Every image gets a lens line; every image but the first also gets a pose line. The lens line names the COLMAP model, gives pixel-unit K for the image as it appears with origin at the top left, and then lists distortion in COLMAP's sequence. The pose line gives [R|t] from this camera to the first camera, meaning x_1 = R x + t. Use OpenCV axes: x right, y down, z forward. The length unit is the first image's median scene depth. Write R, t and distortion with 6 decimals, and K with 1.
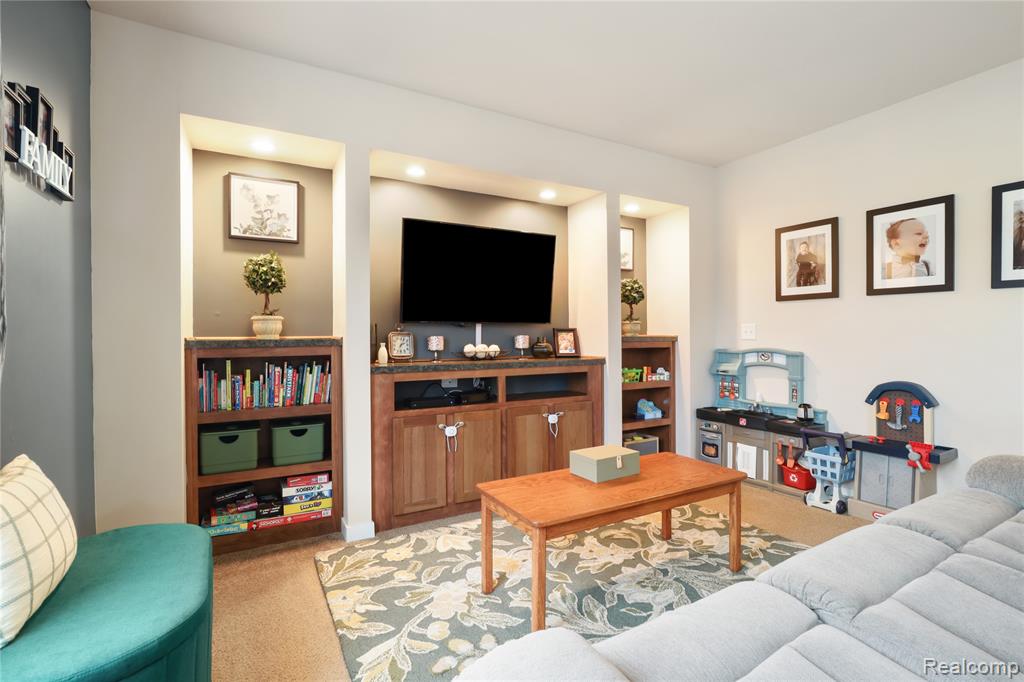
lens RADIAL K [[464.3, 0, 524.9], [0, 464.3, 335.6], [0, 0, 1]] dist [-0.018745, 0.004818]
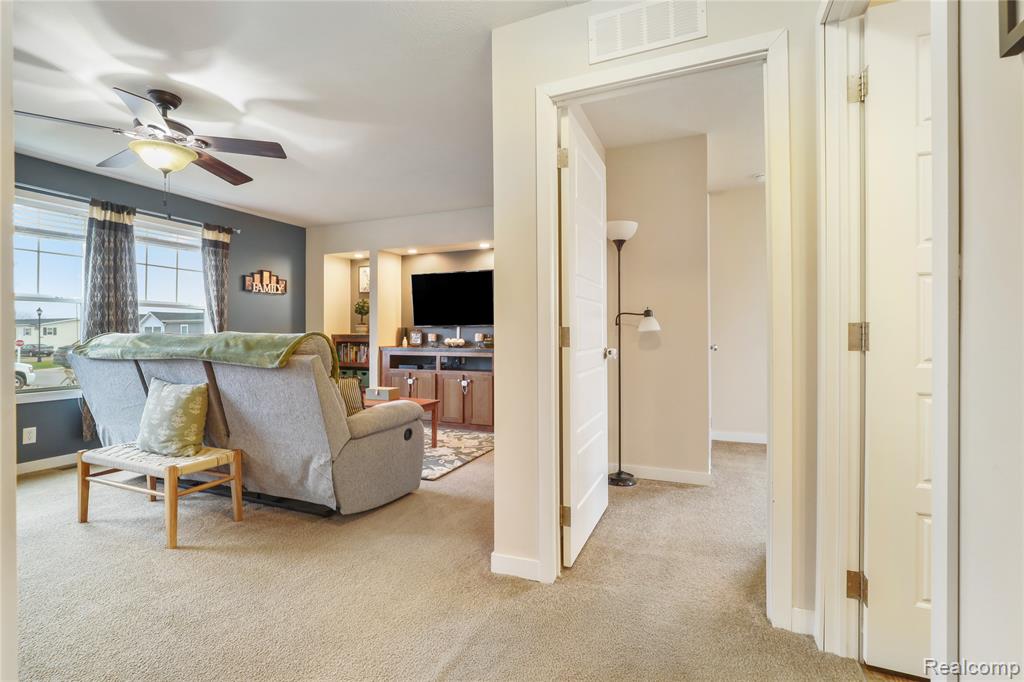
lens RADIAL K [[464.3, 0, 524.9], [0, 464.3, 335.6], [0, 0, 1]] dist [-0.018745, 0.004818]
pose [[0.608471, 0.002873, -0.793571, 1.570783], [0.000418, 0.999992, 0.003942, 0.002653], [0.793576, -0.002730, 0.608465, 0.166727]]
